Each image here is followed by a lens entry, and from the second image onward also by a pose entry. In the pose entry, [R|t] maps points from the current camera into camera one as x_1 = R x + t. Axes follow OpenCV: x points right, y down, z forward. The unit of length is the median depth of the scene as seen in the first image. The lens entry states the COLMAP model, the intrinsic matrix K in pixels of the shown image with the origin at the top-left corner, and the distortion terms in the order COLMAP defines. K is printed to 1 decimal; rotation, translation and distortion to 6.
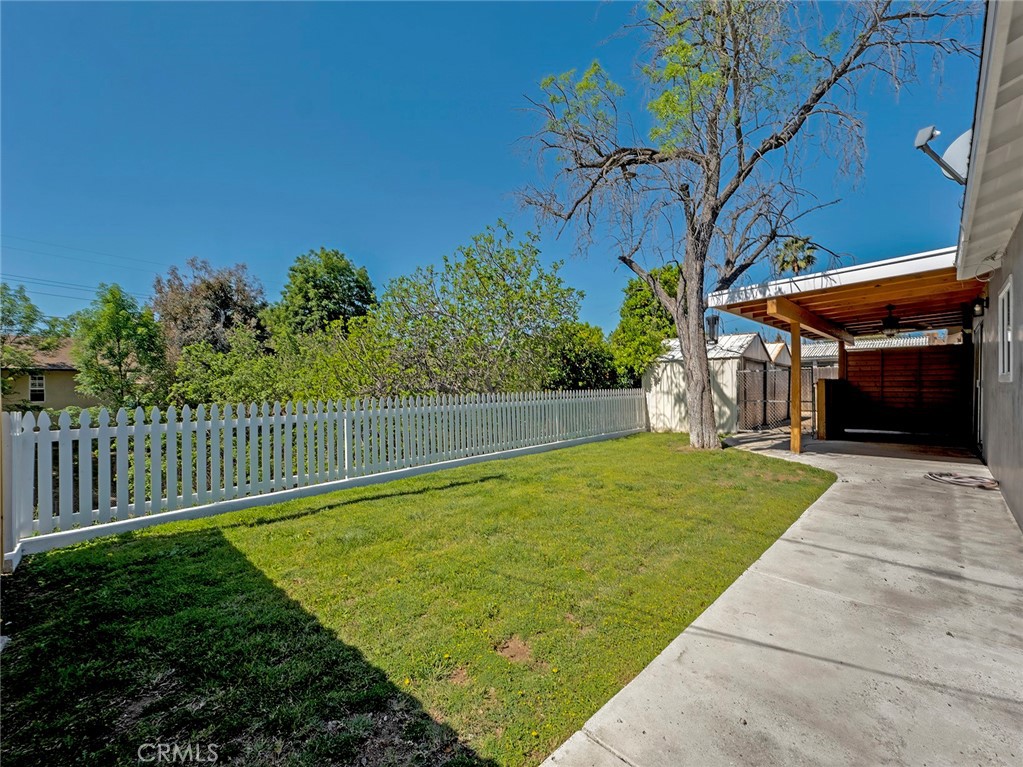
lens RADIAL K [[419.5, 0, 512.2], [0, 419.5, 385.1], [0, 0, 1]] dist [0.001108, 0.000364]
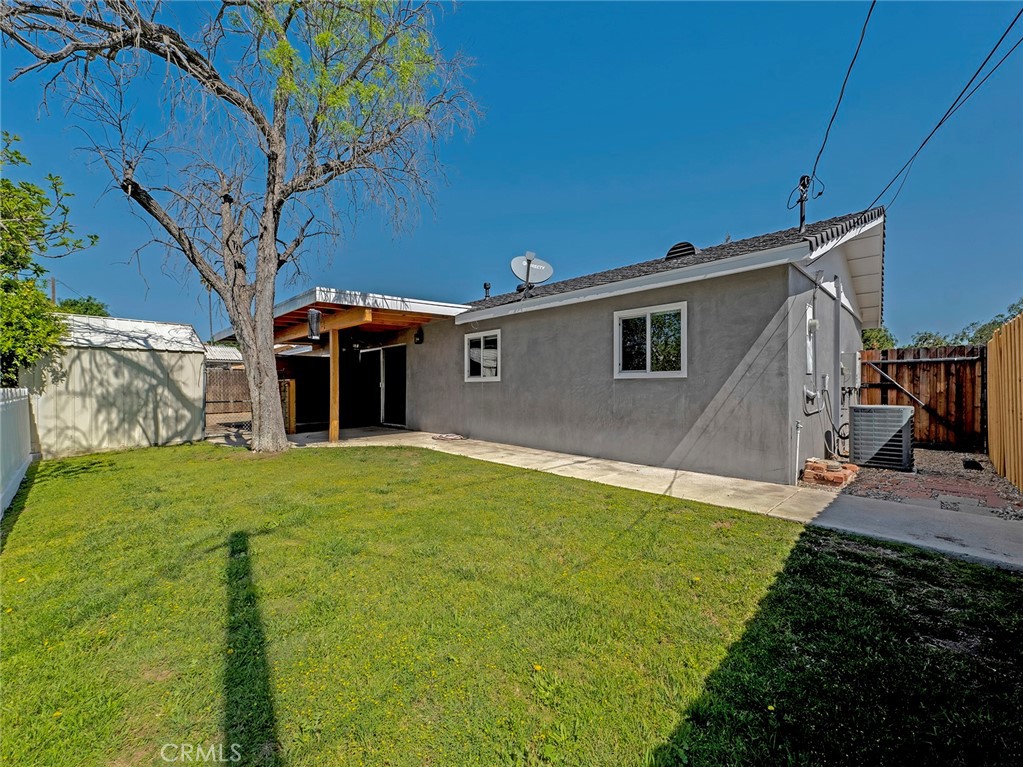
lens RADIAL K [[419.5, 0, 512.2], [0, 419.5, 385.1], [0, 0, 1]] dist [0.001108, 0.000364]
pose [[0.014191, 0.008861, 0.999860, -0.296621], [0.002740, 0.999957, -0.008901, 0.011859], [-0.999896, 0.002865, 0.014166, 0.314543]]
